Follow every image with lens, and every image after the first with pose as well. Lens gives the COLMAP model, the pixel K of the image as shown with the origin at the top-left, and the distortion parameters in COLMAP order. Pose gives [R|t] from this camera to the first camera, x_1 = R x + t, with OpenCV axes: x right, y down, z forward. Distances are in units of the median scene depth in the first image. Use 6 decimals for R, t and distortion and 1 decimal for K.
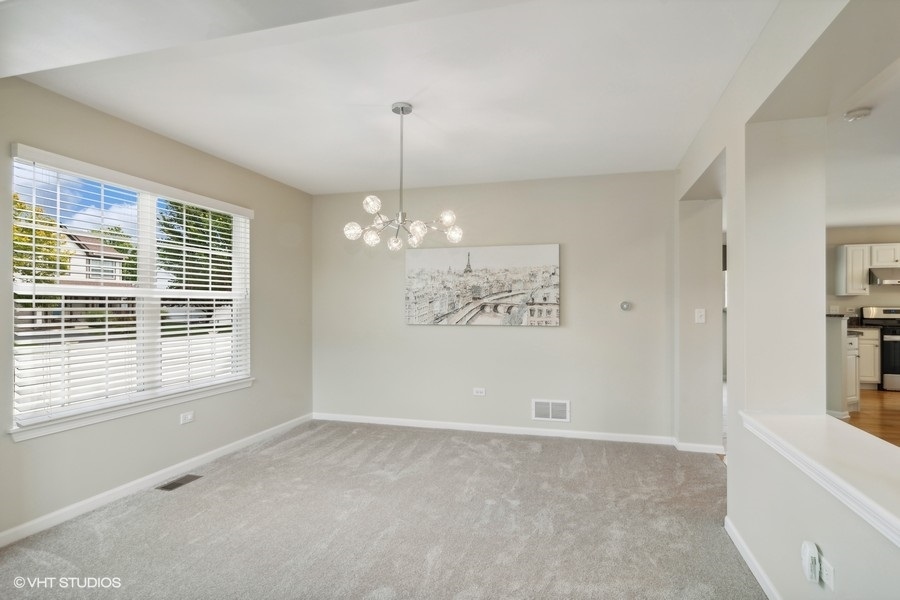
lens RADIAL K [[482.1, 0, 450.0], [0, 482.1, 300.0], [0, 0, 1]] dist [-0.000122, -0.000246]
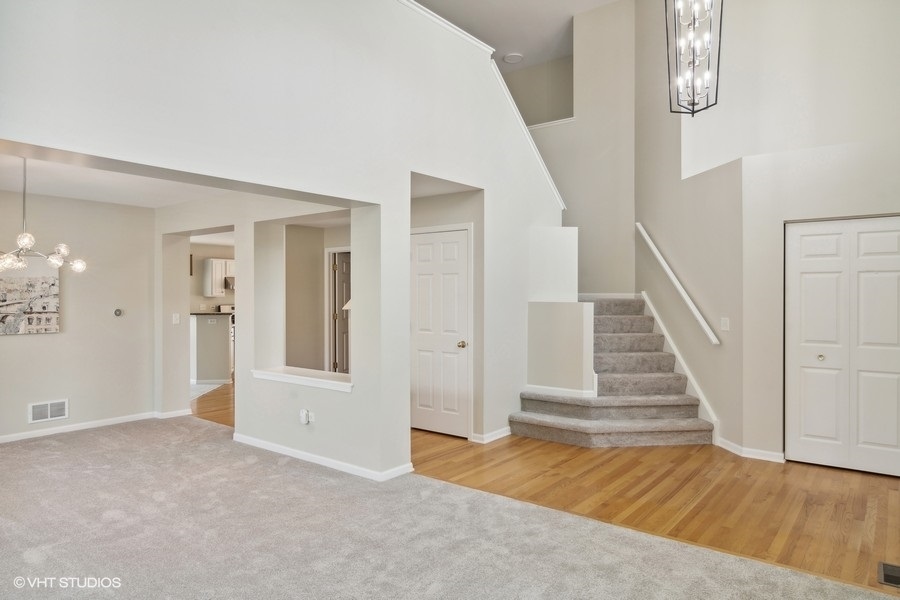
lens RADIAL K [[584.2, 0, 450.0], [0, 584.2, 300.0], [0, 0, 1]] dist [0.004238, 0.000510]
pose [[0.364550, -0.008416, 0.931146, -0.681377], [-0.012179, 0.999831, 0.013805, -0.048310], [-0.931104, -0.016373, 0.364385, -0.309491]]
